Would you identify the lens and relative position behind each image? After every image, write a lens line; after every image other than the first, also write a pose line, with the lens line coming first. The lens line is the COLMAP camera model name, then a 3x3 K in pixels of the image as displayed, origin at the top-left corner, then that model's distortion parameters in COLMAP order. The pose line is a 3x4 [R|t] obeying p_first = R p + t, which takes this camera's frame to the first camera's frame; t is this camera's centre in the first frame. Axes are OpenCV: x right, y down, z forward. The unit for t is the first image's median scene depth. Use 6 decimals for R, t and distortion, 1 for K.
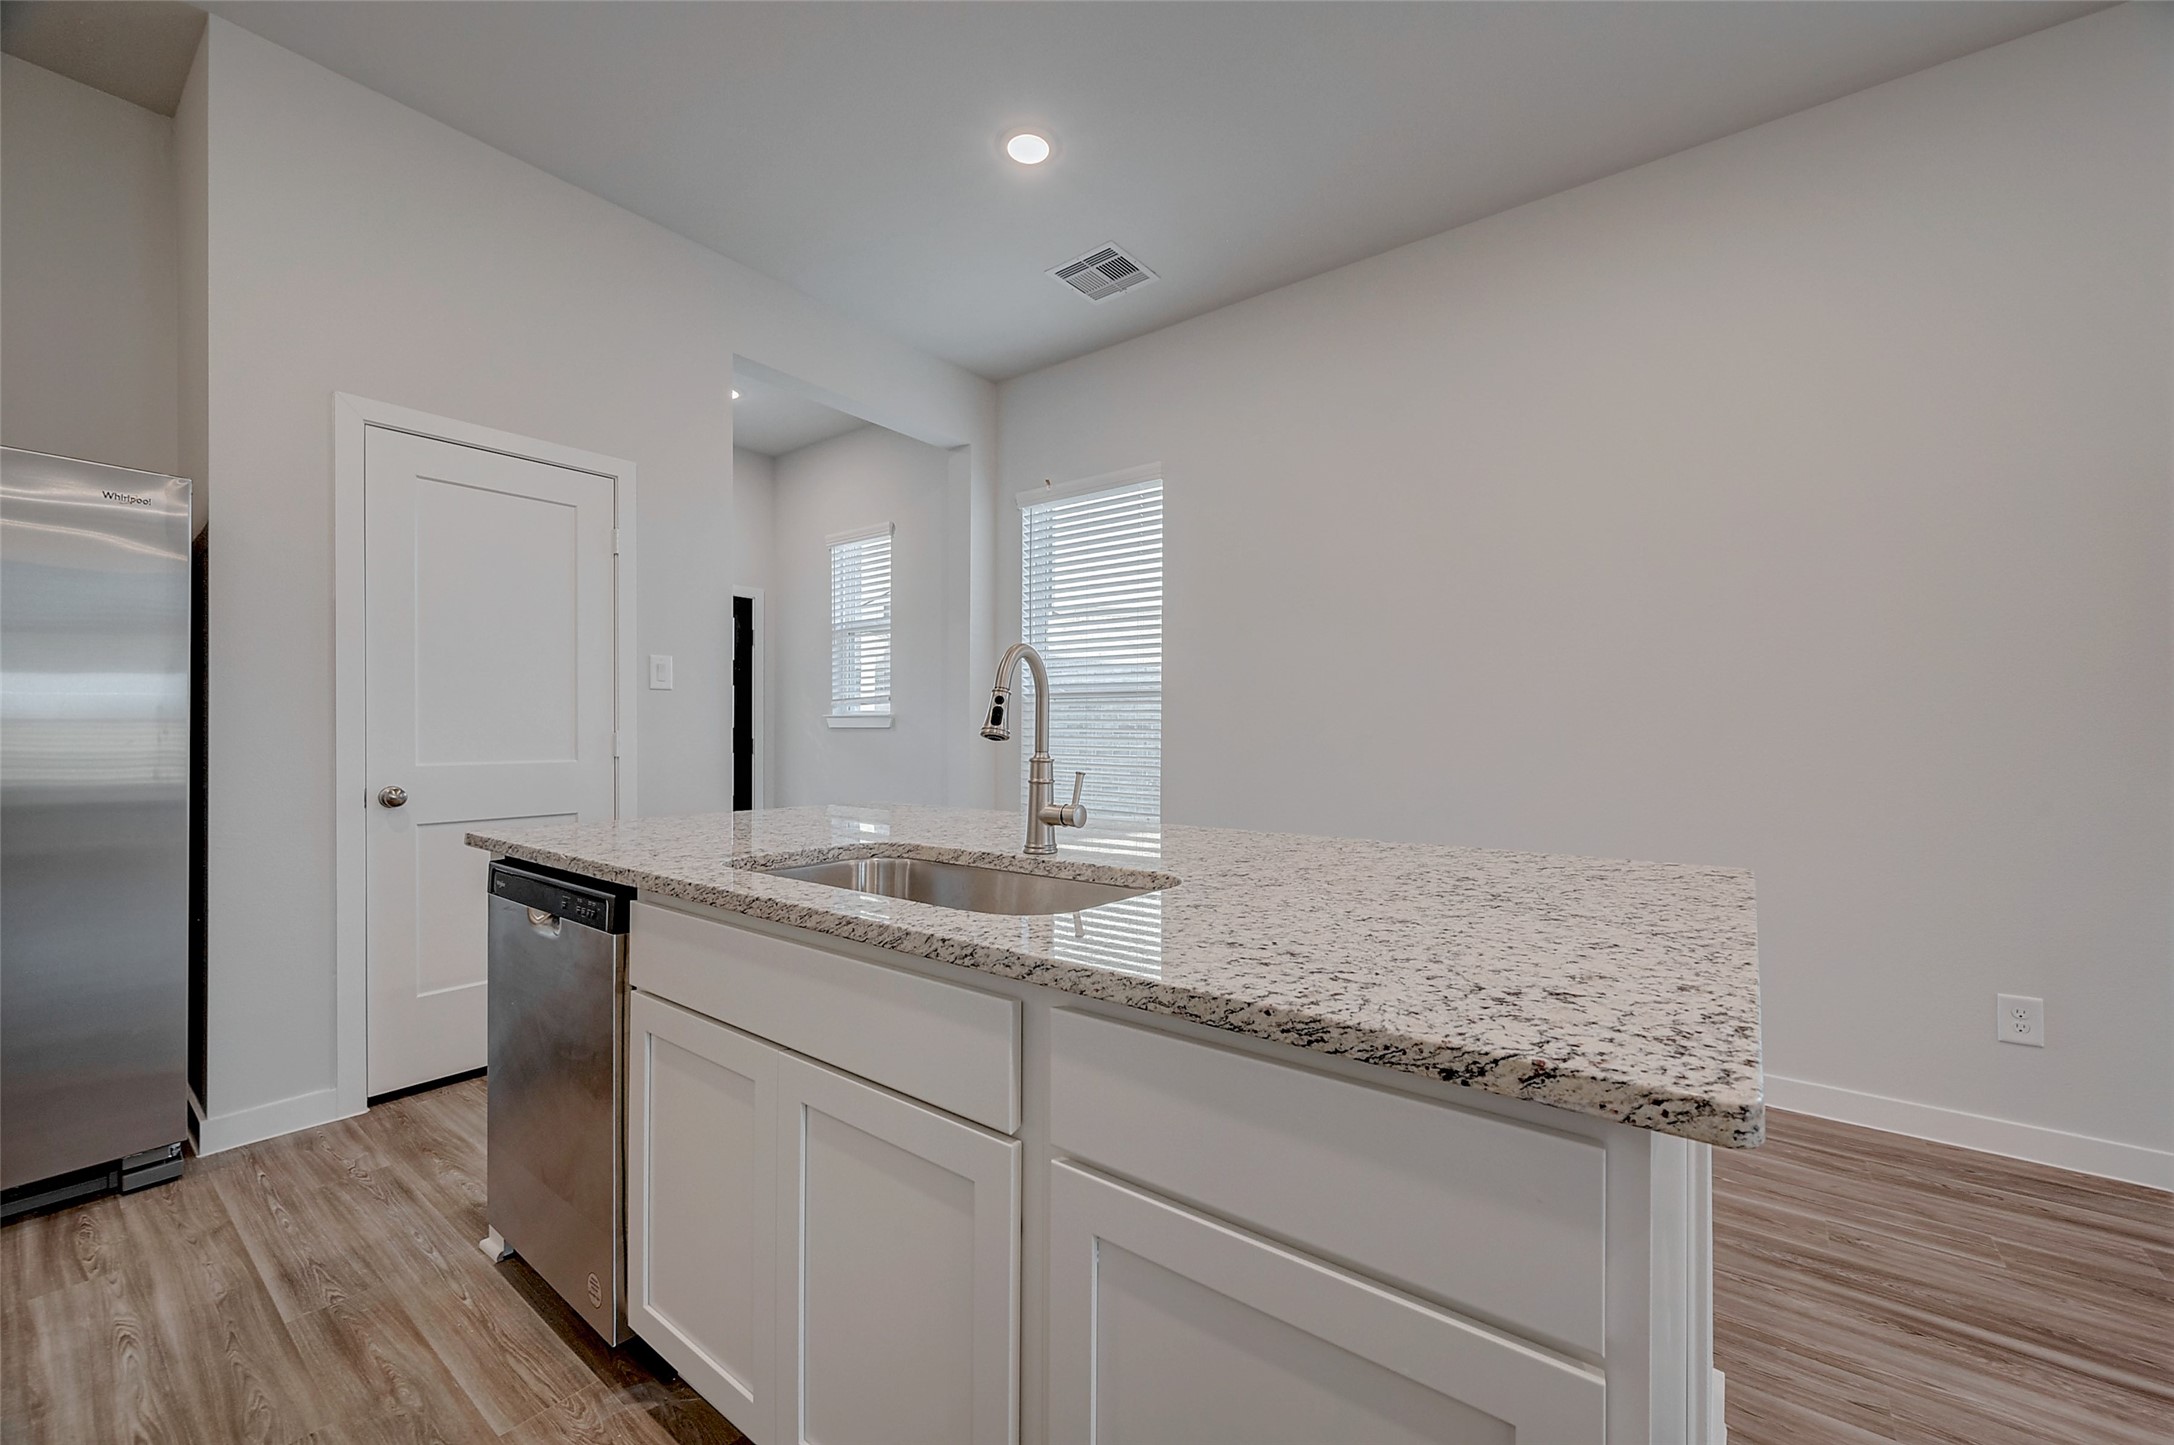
lens RADIAL K [[854.0, 0, 1084.5], [0, 854.0, 734.4], [0, 0, 1]] dist [-0.002150, 0.001001]
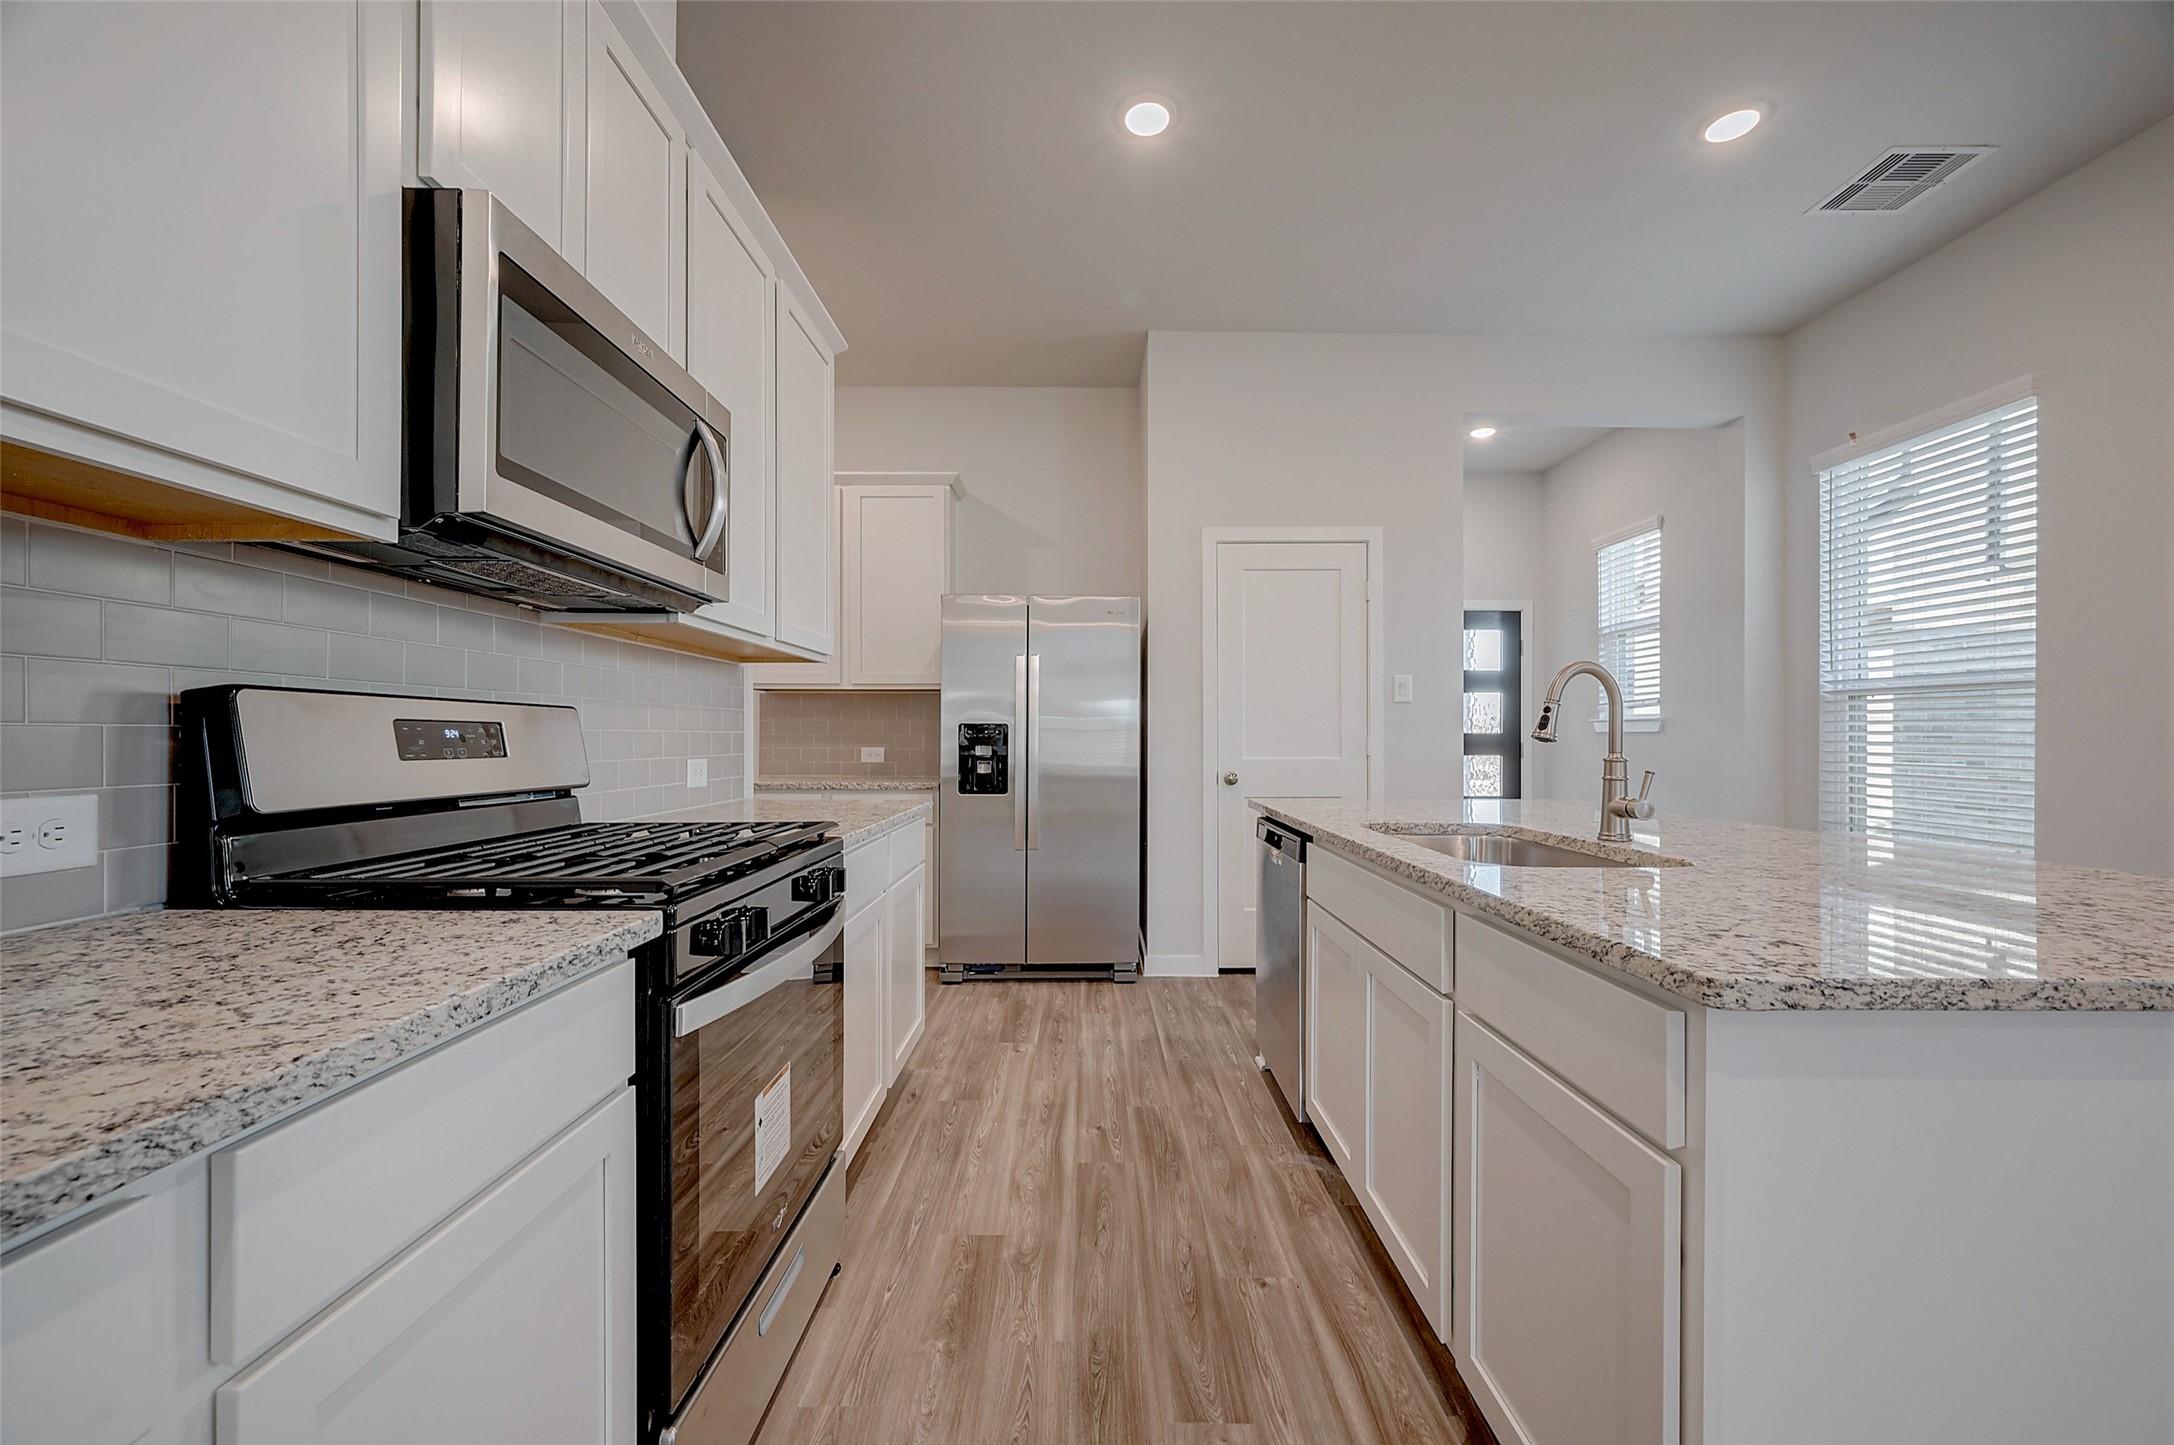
lens RADIAL K [[854.0, 0, 1088.2], [0, 854.0, 730.9], [0, 0, 1]] dist [-0.002150, 0.001001]
pose [[0.614438, -0.006951, -0.788935, 0.362331], [-0.001099, 0.999953, -0.009667, 0.002409], [0.788965, 0.006806, 0.614401, -0.228888]]
